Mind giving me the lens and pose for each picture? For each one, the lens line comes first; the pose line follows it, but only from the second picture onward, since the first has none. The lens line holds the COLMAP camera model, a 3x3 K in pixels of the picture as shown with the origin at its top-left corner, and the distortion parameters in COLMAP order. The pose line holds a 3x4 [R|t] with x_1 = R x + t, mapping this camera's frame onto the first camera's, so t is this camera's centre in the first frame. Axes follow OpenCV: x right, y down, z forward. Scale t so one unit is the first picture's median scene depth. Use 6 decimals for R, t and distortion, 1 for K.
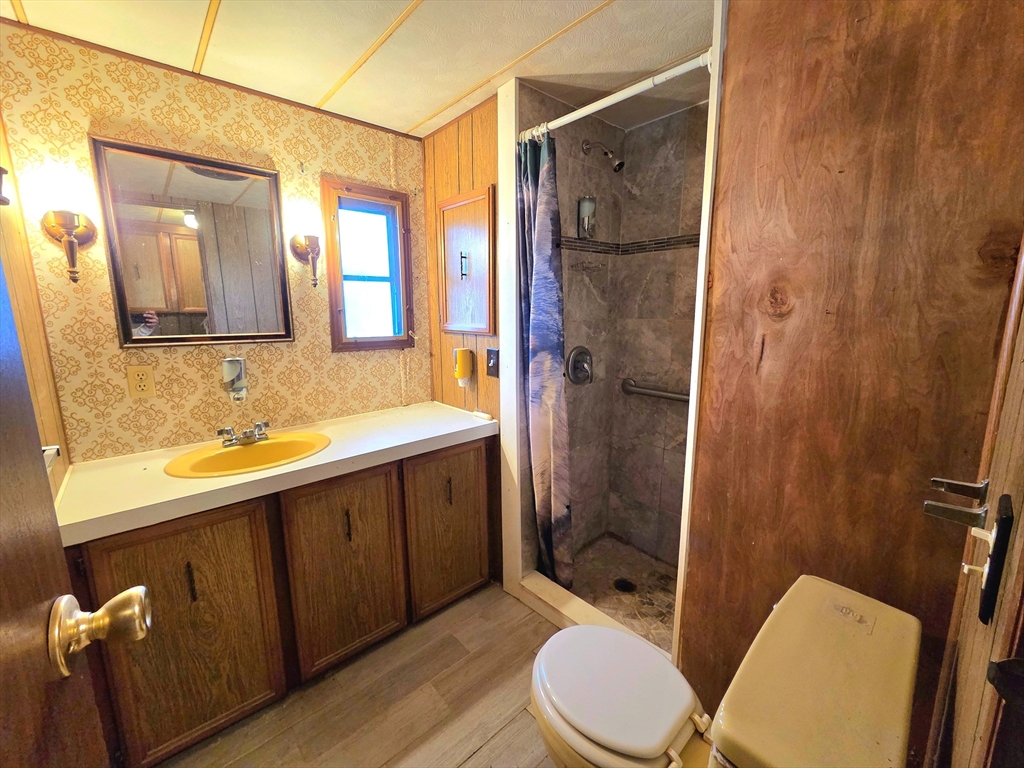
lens RADIAL K [[420.9, 0, 506.9], [0, 420.9, 386.8], [0, 0, 1]] dist [0.001736, -0.000038]
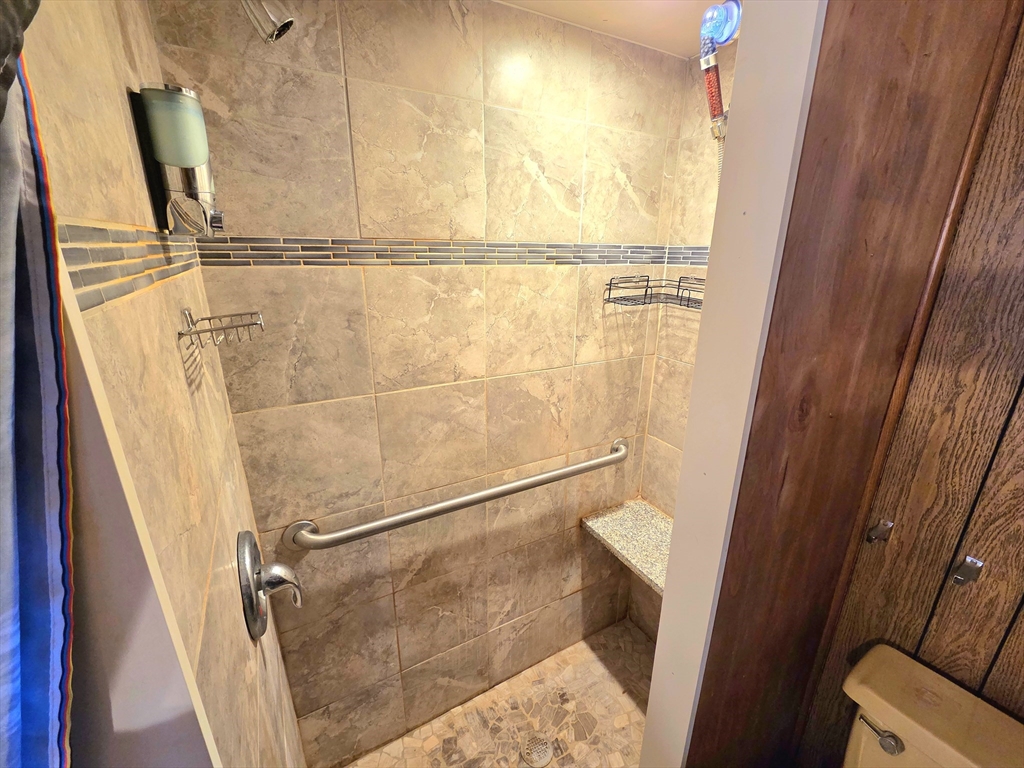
lens RADIAL K [[420.9, 0, 506.9], [0, 420.9, 386.8], [0, 0, 1]] dist [0.001736, -0.000038]
pose [[0.211840, -0.292272, 0.932577, -0.074607], [0.172977, 0.950382, 0.258560, -0.273737], [-0.961875, 0.106541, 0.251885, 0.679606]]
